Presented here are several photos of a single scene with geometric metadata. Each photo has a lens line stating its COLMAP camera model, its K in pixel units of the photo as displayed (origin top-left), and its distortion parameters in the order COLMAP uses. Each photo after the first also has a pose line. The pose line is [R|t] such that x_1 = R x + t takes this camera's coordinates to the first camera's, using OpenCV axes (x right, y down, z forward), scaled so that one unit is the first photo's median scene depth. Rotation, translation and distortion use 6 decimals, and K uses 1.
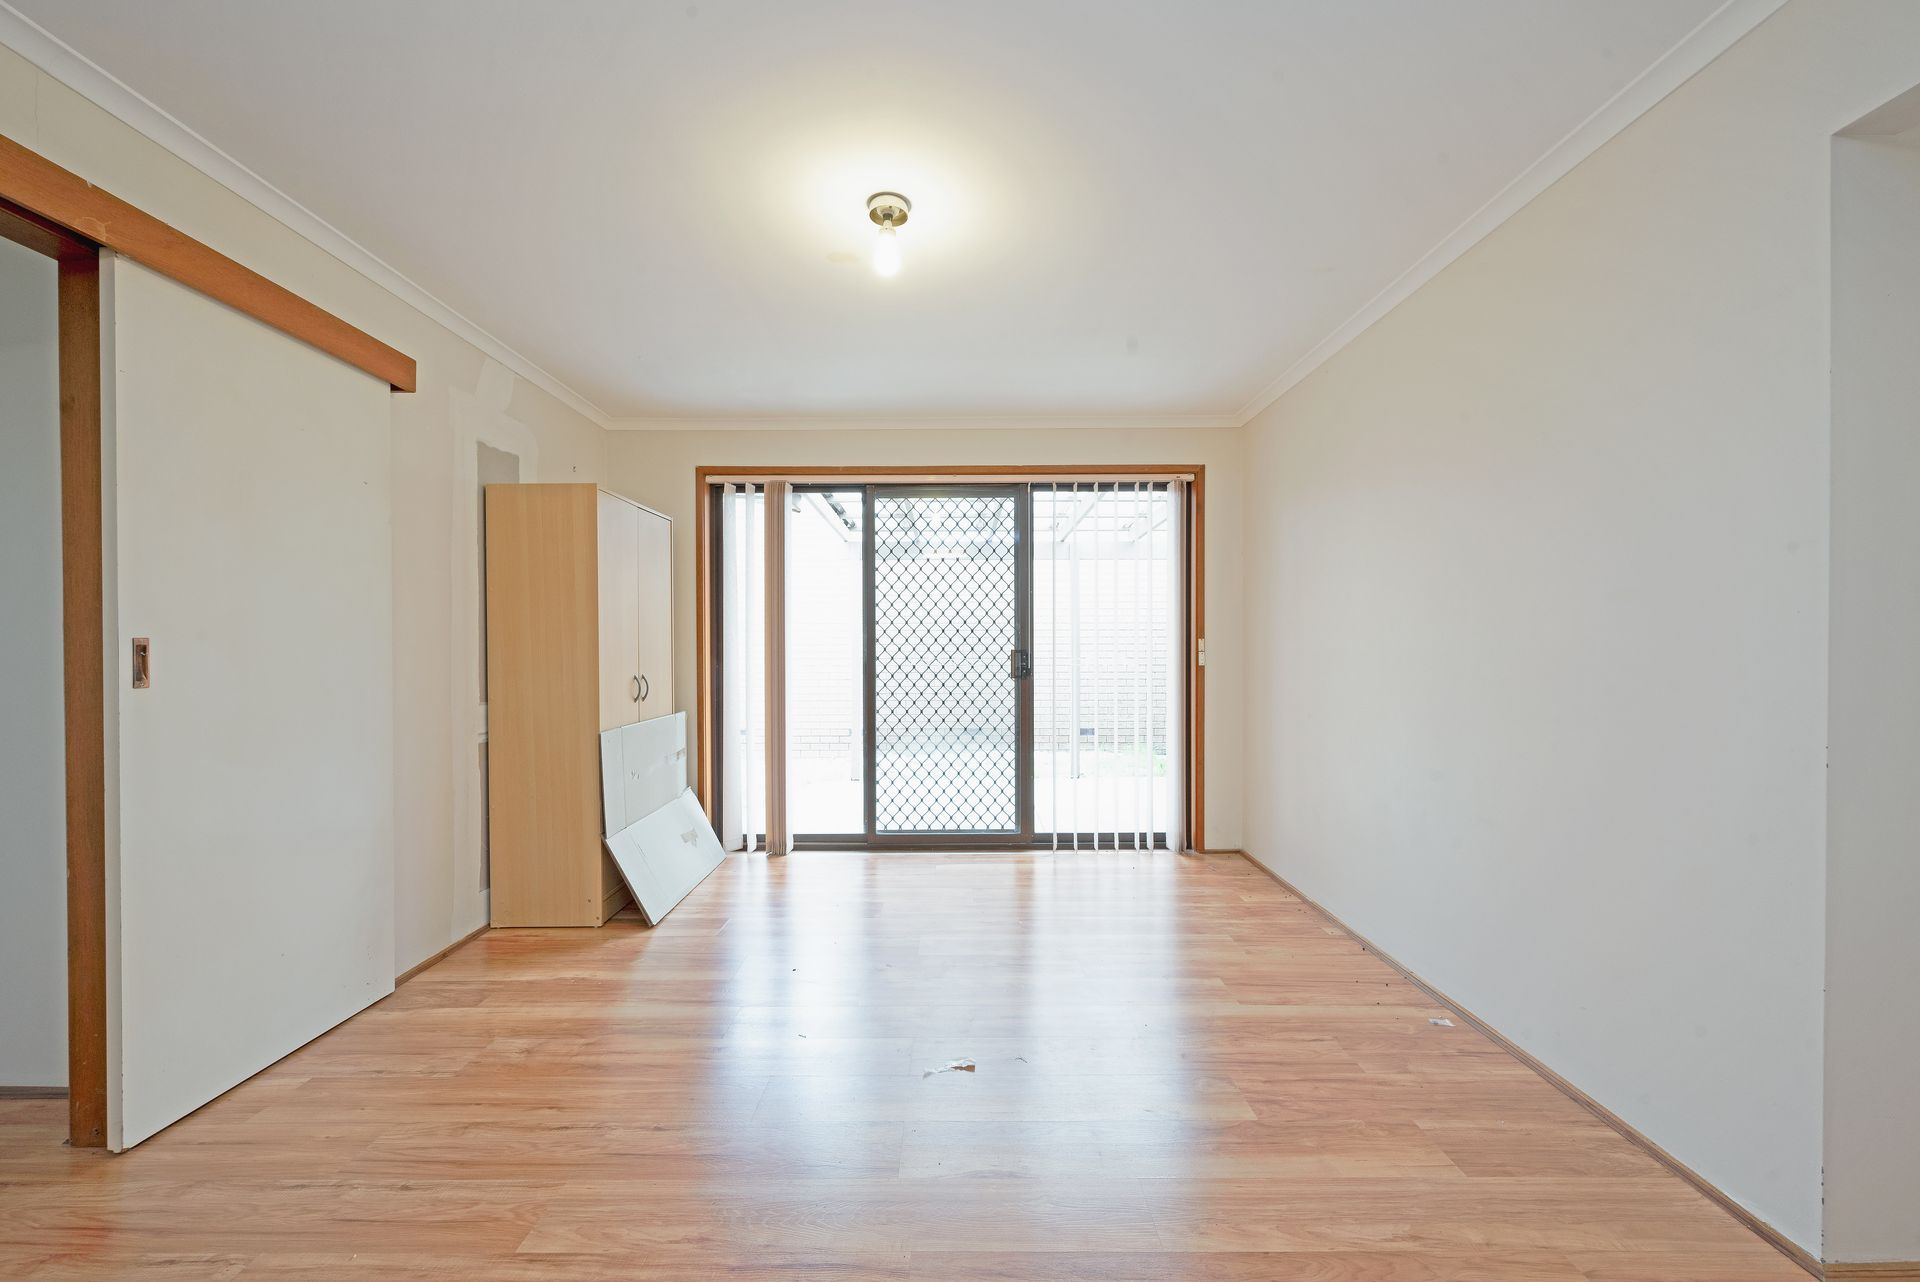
lens RADIAL K [[751.9, 0, 958.0], [0, 751.9, 651.4], [0, 0, 1]] dist [-0.012443, -0.000070]
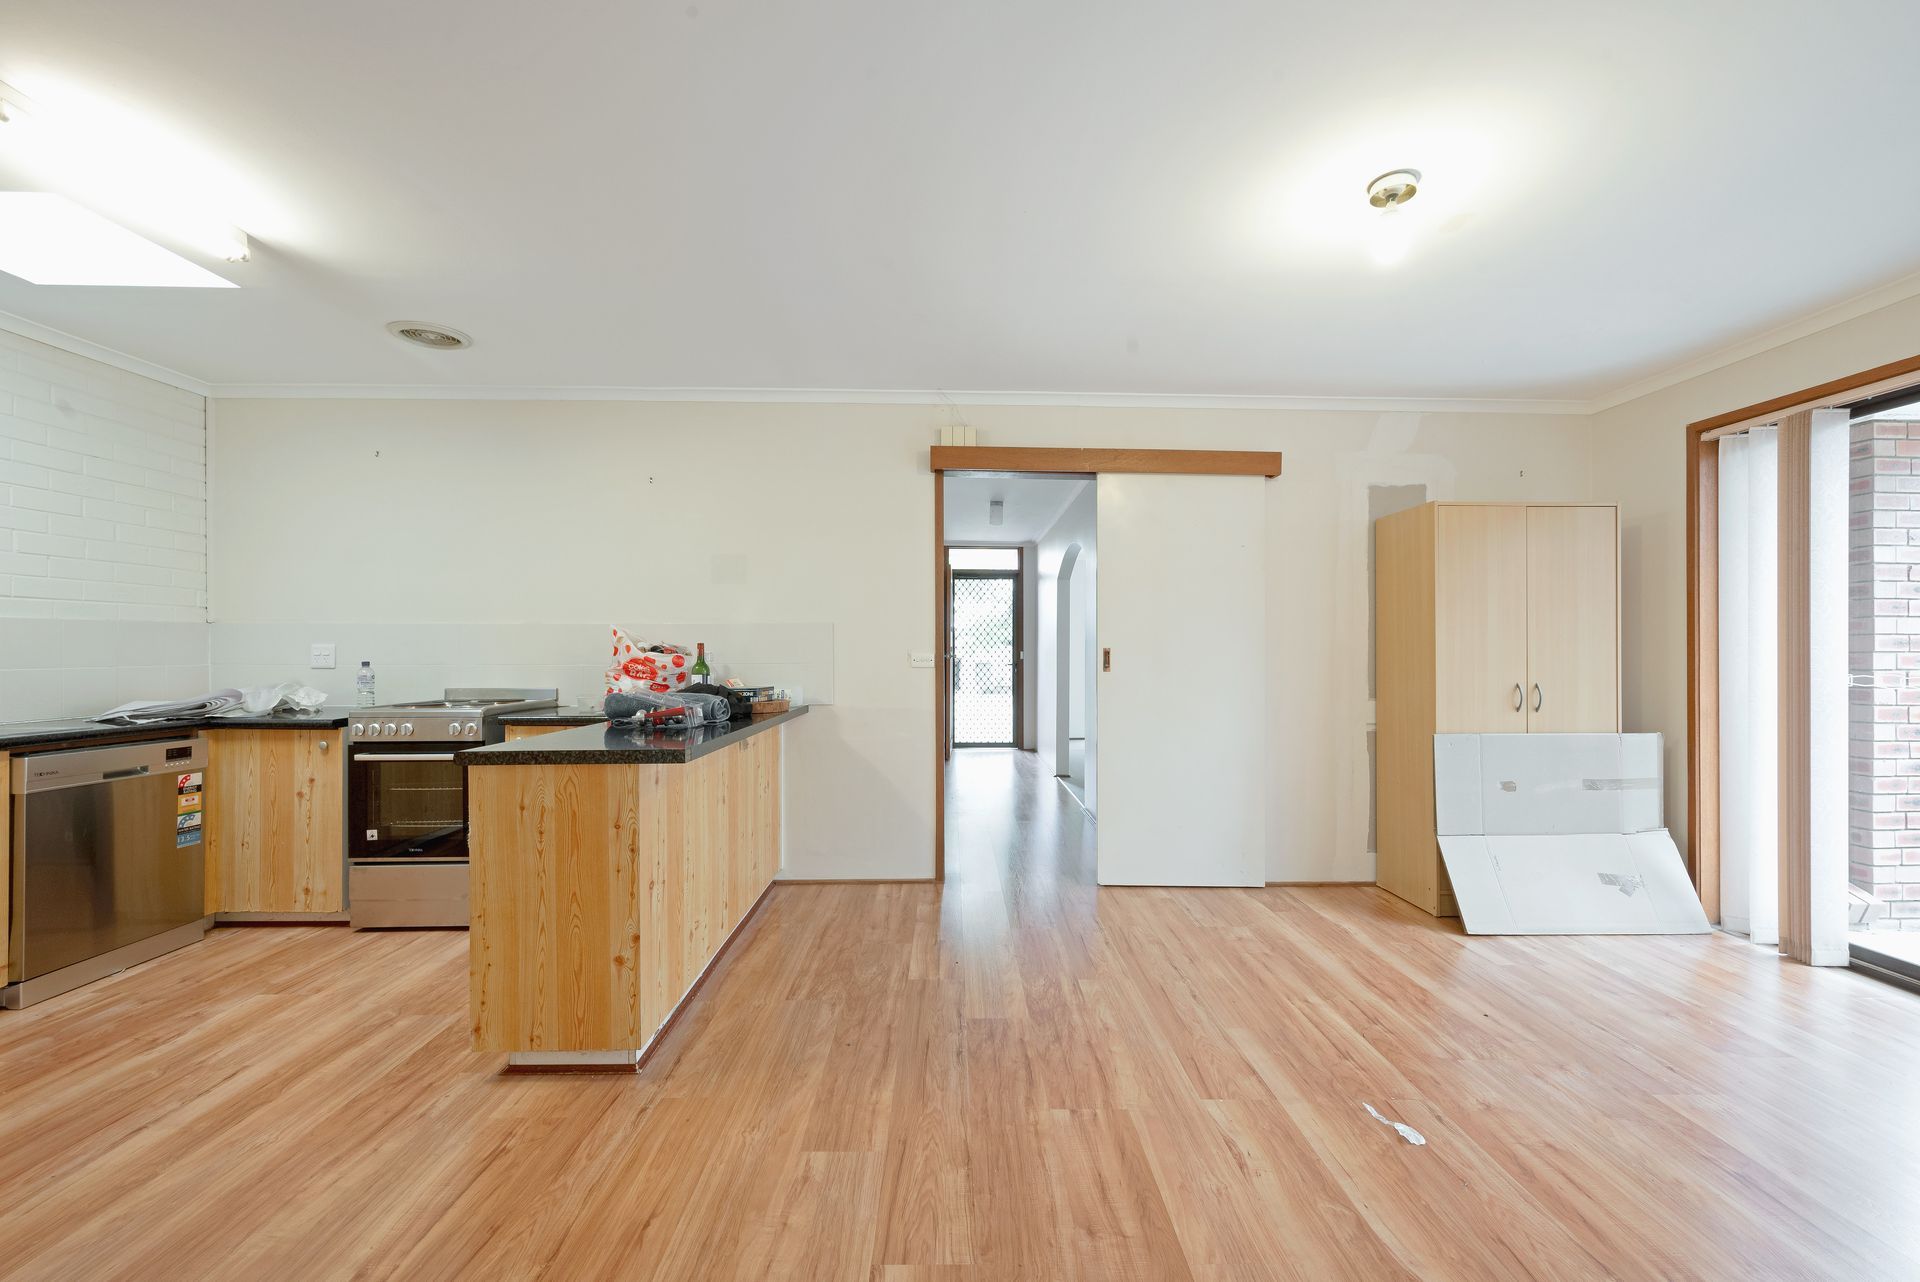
lens RADIAL K [[753.9, 0, 958.1], [0, 753.9, 648.6], [0, 0, 1]] dist [0.000182, -0.000329]
pose [[0.000285, -0.003913, -0.999992, 0.602263], [-0.011315, 0.999928, -0.003916, -0.001138], [0.999936, 0.011316, 0.000241, 0.323716]]
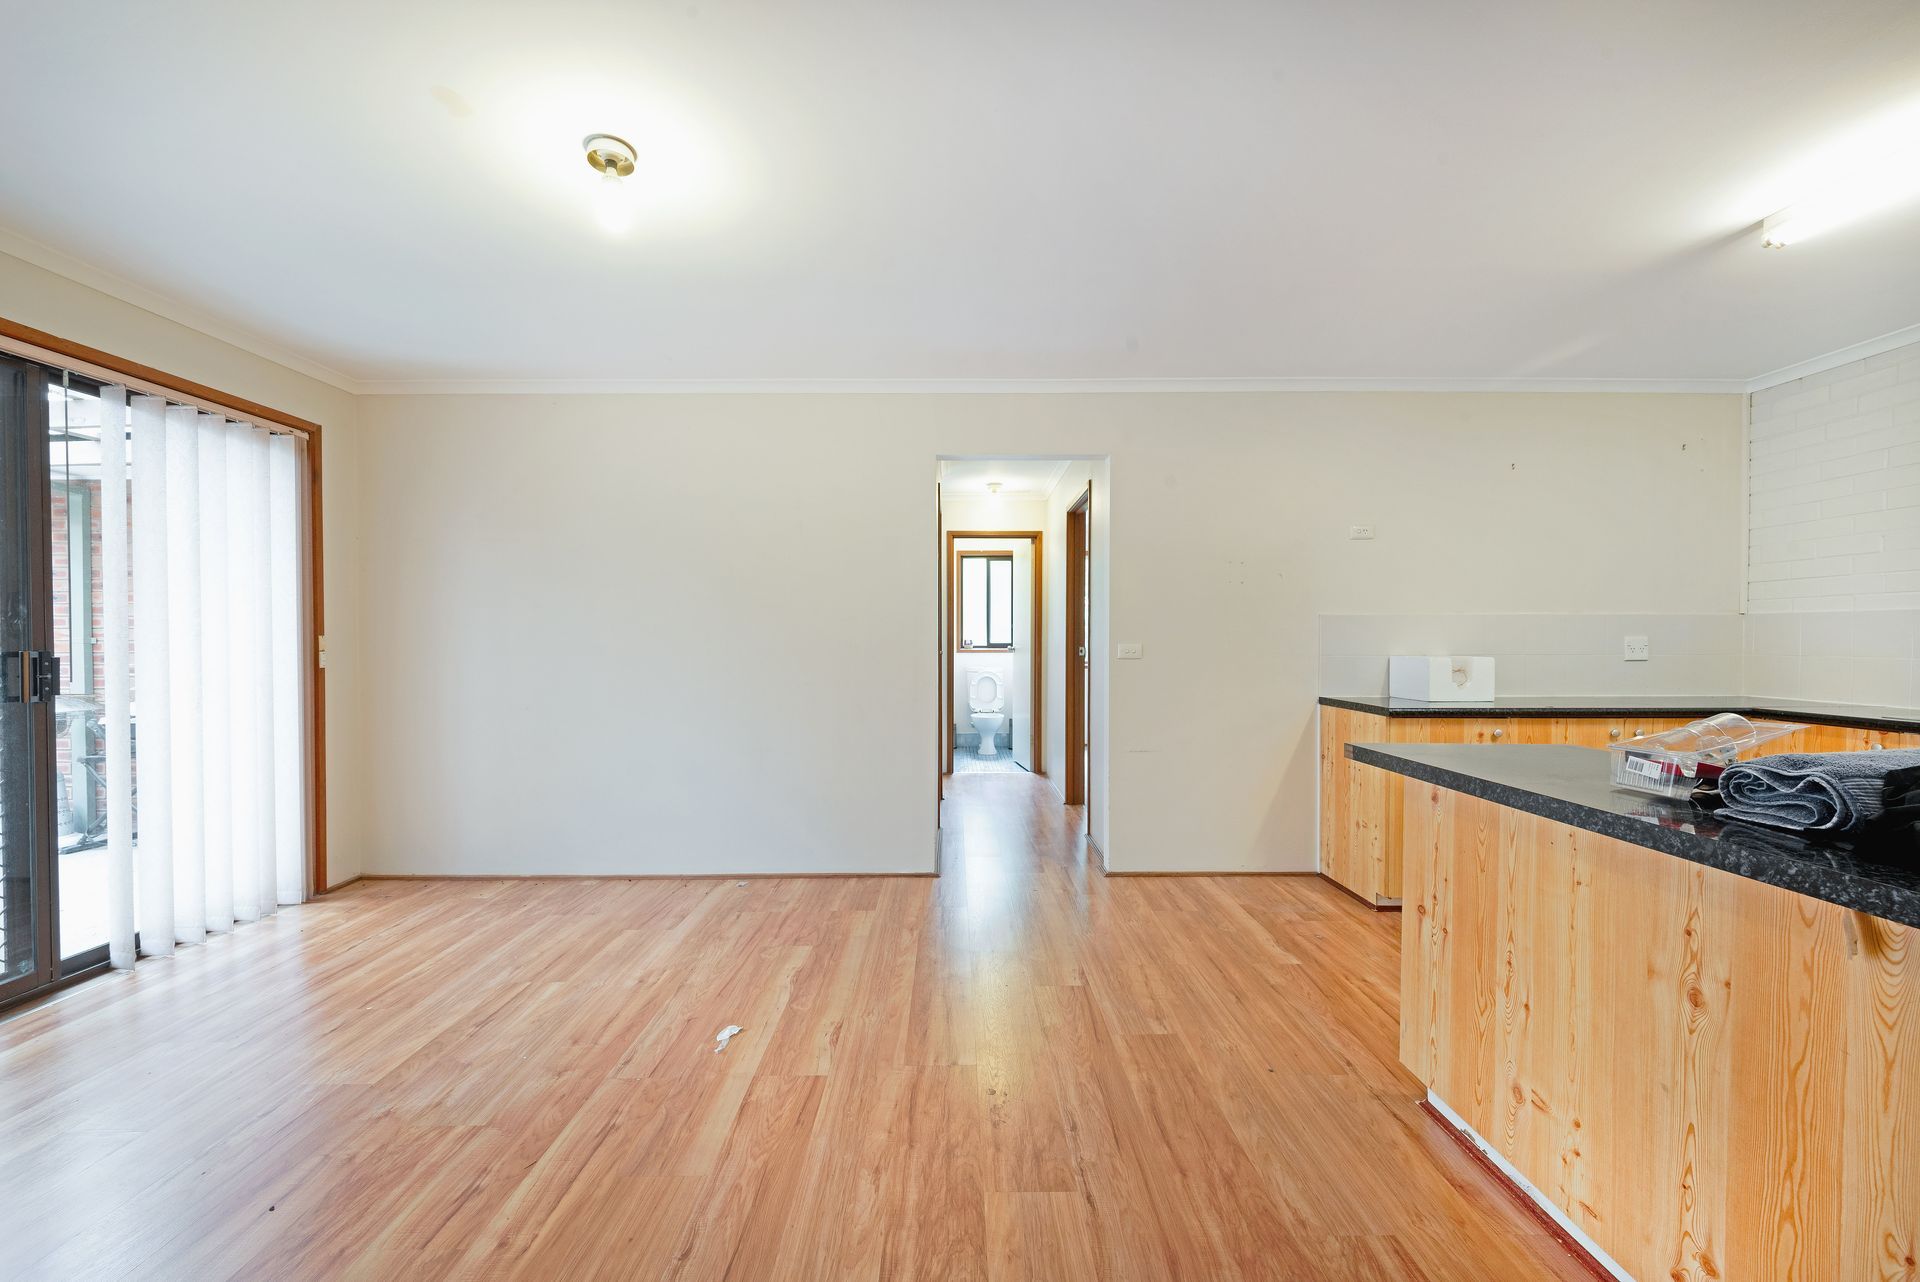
lens RADIAL K [[753.0, 0, 959.4], [0, 753.0, 647.4], [0, 0, 1]] dist [-0.001294, 0.000253]
pose [[0.000909, -0.007427, 0.999972, -0.703471], [0.010677, 0.999915, 0.007417, -0.002753], [-0.999943, 0.010670, 0.000989, 0.414759]]
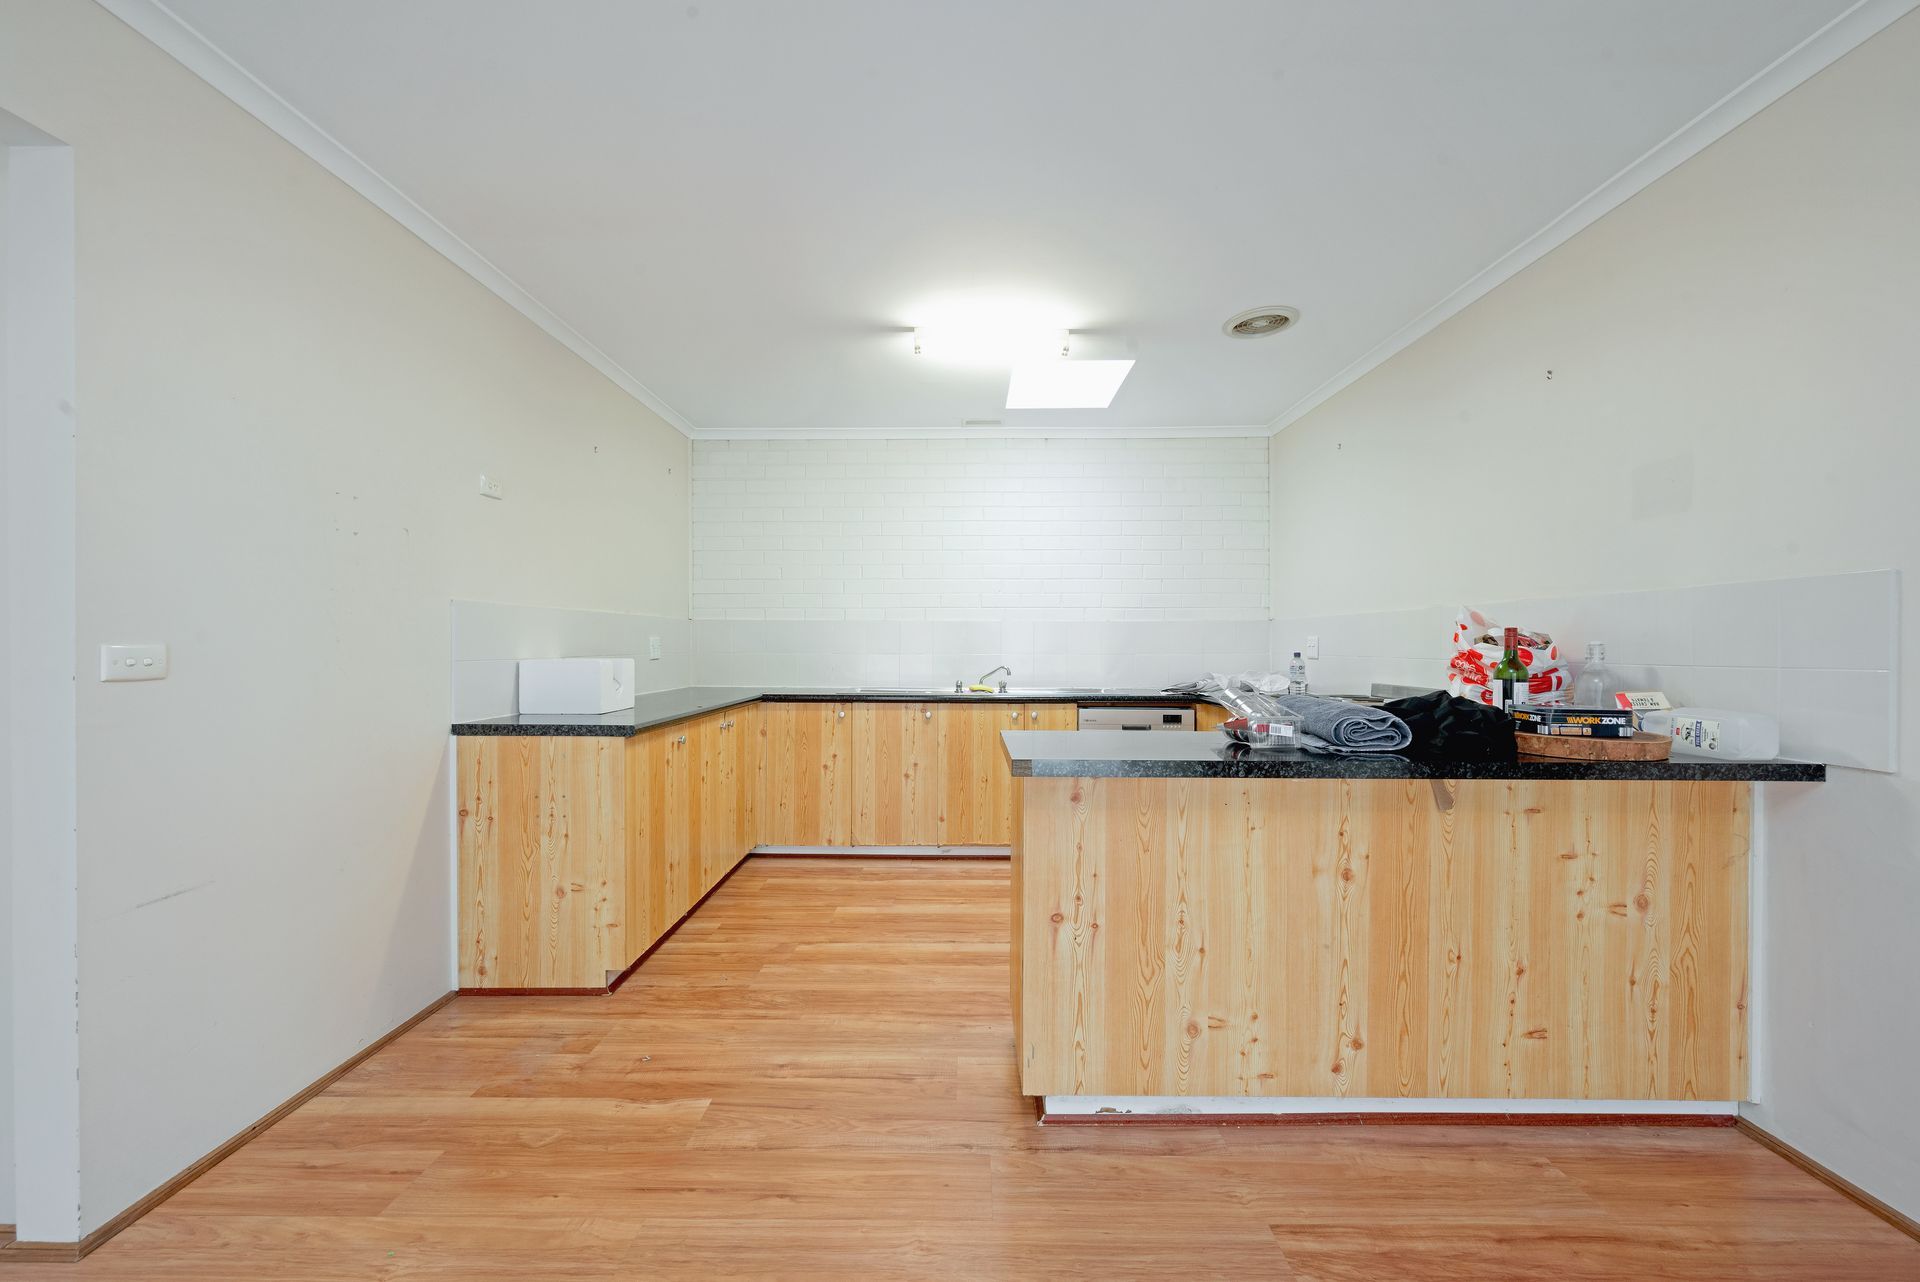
lens RADIAL K [[753.9, 0, 958.1], [0, 753.9, 648.6], [0, 0, 1]] dist [0.000182, -0.000329]
pose [[-0.999747, -0.000865, 0.022496, -0.031099], [-0.000486, 0.999858, 0.016837, -0.001683], [-0.022507, 0.016822, -0.999605, 0.628388]]
